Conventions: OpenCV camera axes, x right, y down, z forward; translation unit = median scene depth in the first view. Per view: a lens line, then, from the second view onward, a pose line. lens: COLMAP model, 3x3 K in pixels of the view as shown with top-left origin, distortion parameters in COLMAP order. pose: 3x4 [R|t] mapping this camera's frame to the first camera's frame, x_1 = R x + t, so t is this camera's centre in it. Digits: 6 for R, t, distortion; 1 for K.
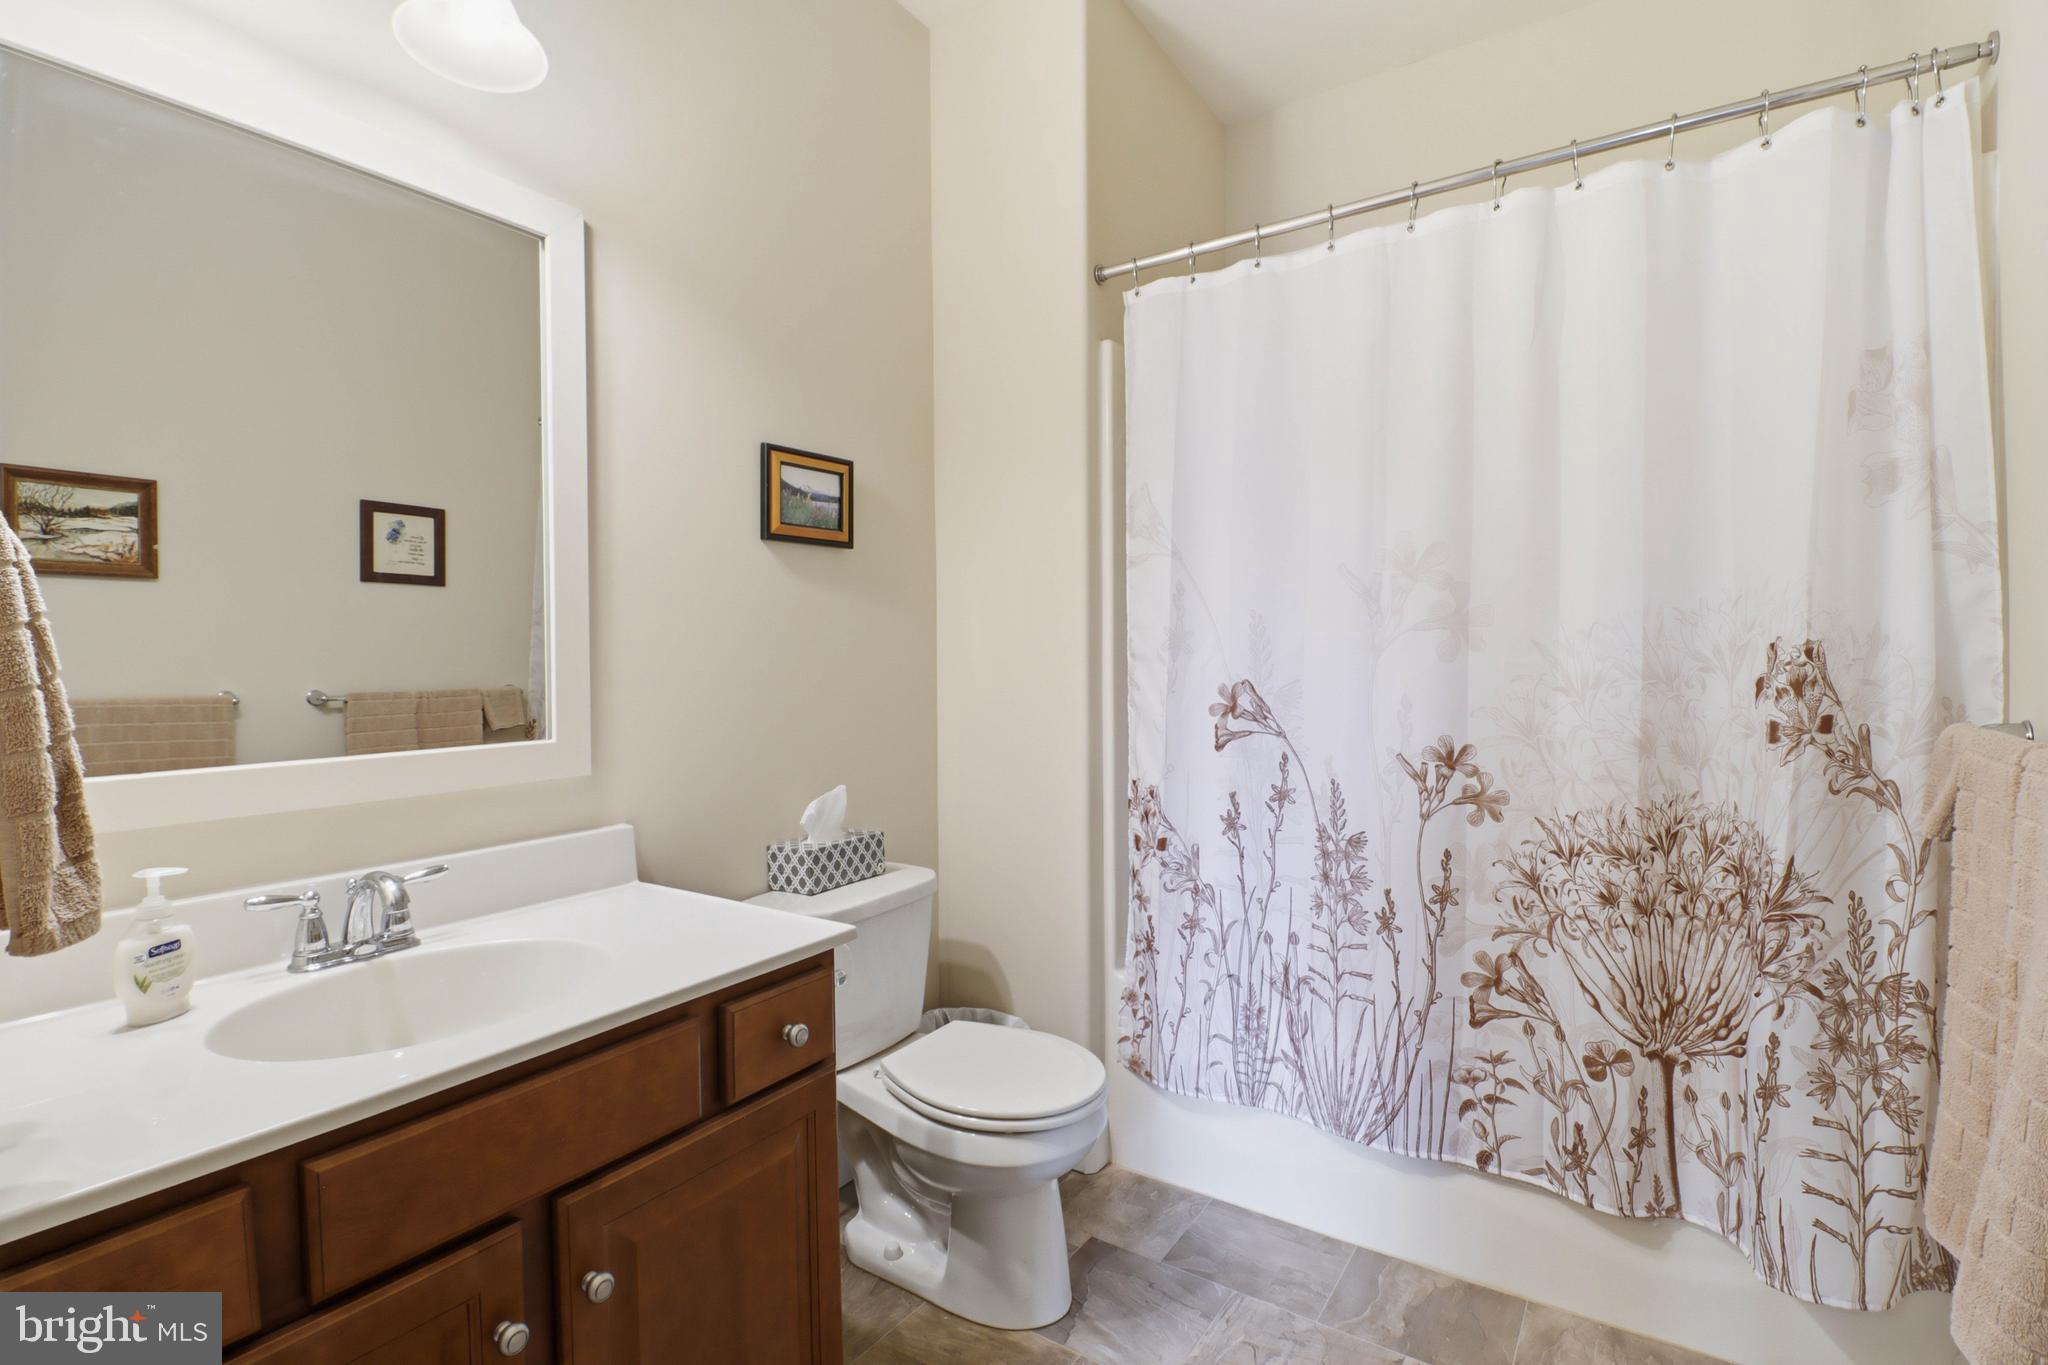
lens RADIAL K [[932.5, 0, 1024.0], [0, 932.5, 682.5], [0, 0, 1]] dist [0.000199, -0.013251]
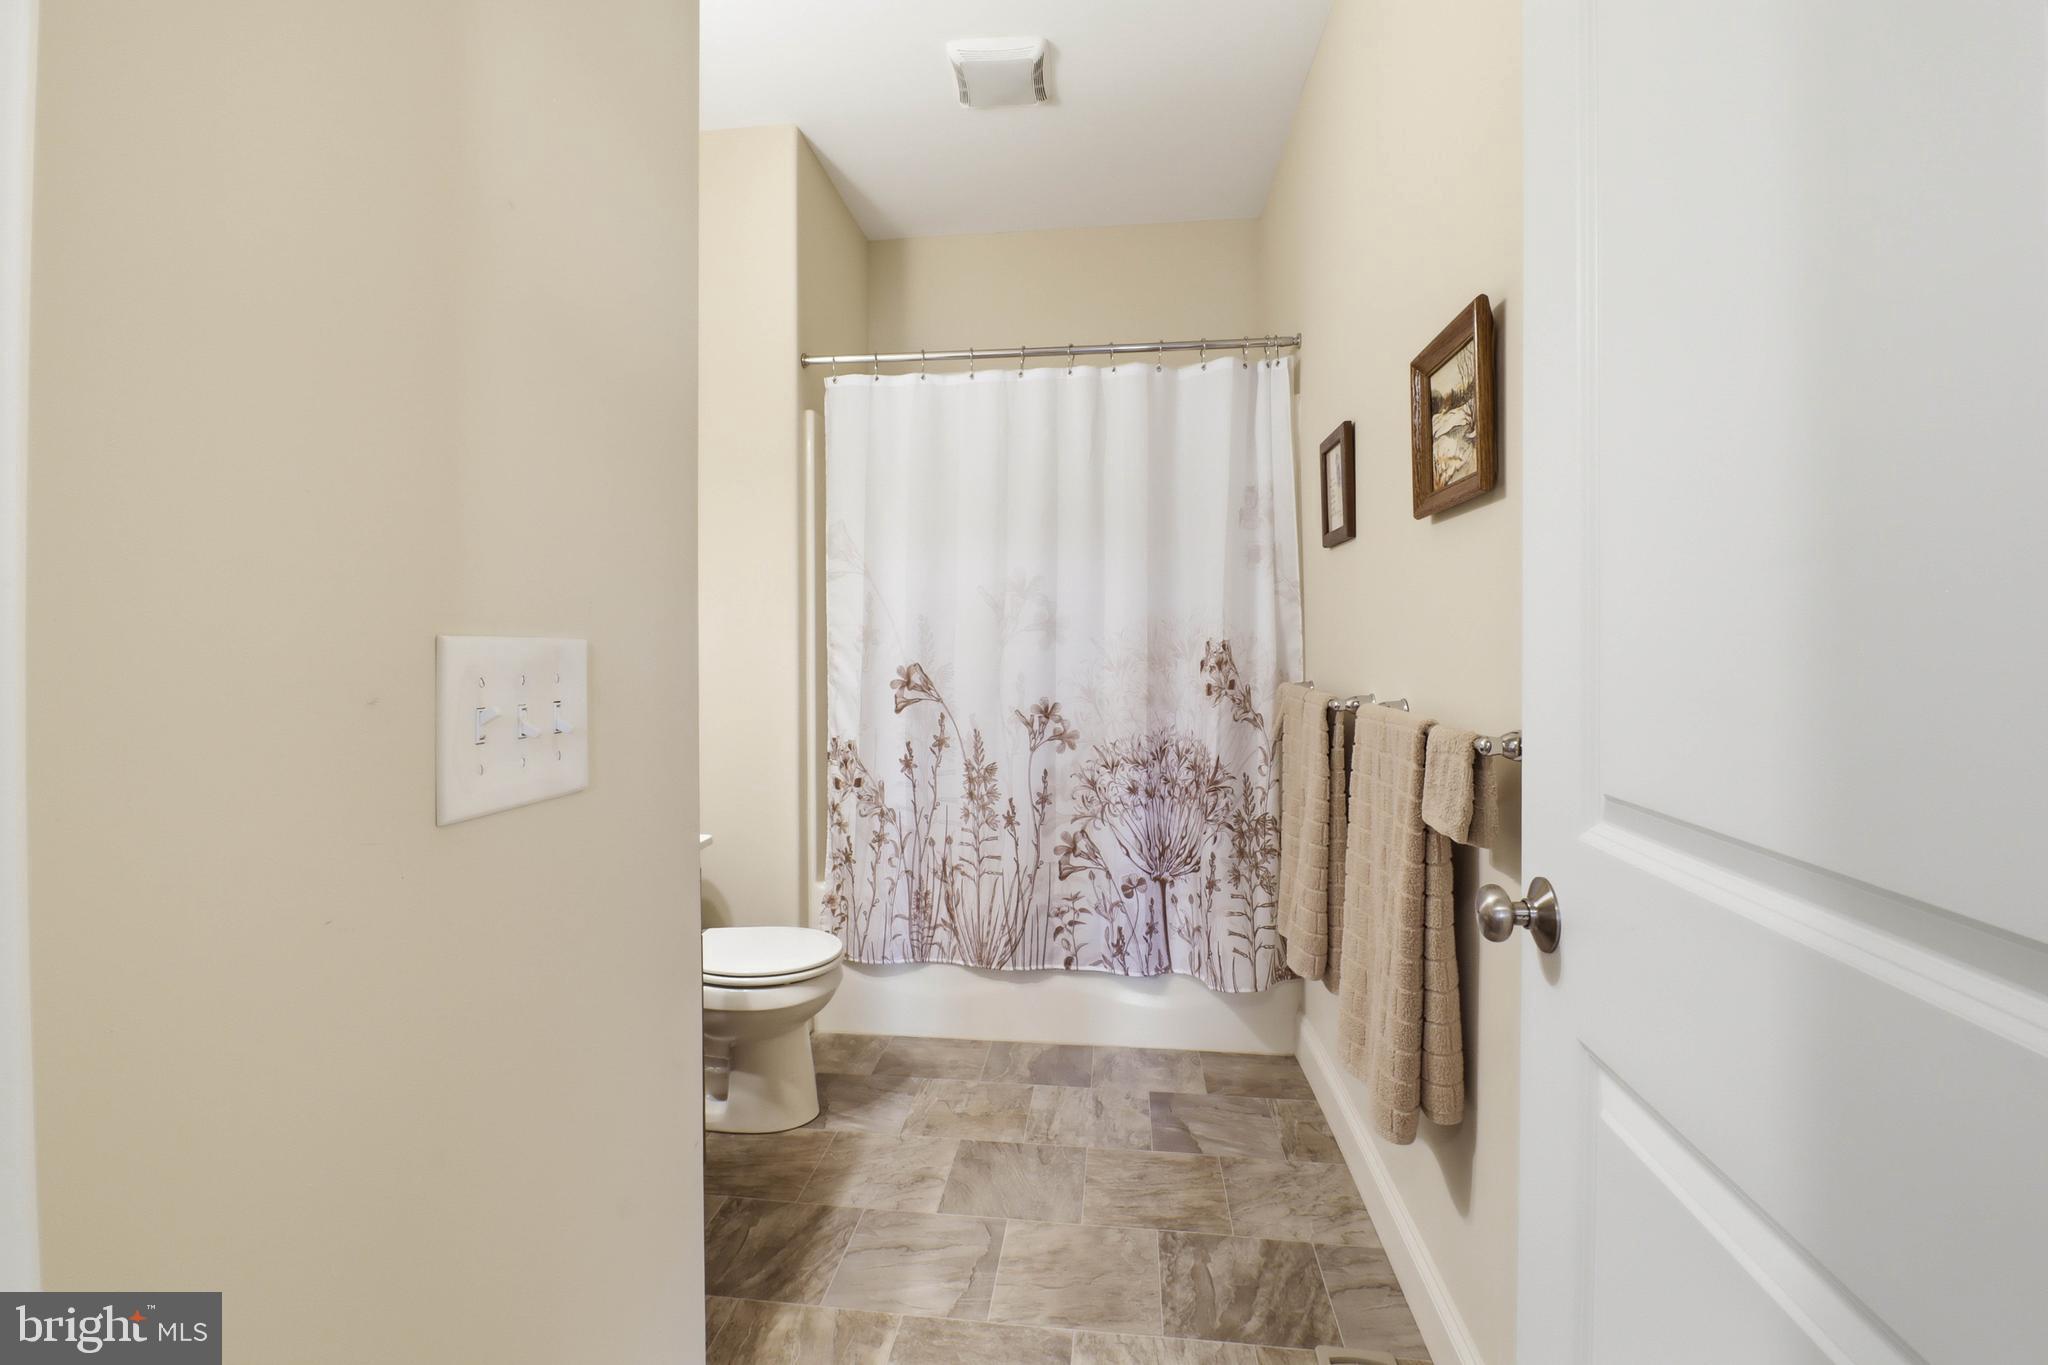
lens RADIAL K [[969.9, 0, 1018.3], [0, 969.9, 641.9], [0, 0, 1]] dist [0.001285, -0.000313]
pose [[0.875913, 0.005939, 0.482433, -0.399787], [0.007914, 0.999613, -0.026675, 0.006515], [-0.482405, 0.027183, 0.875527, -0.446215]]
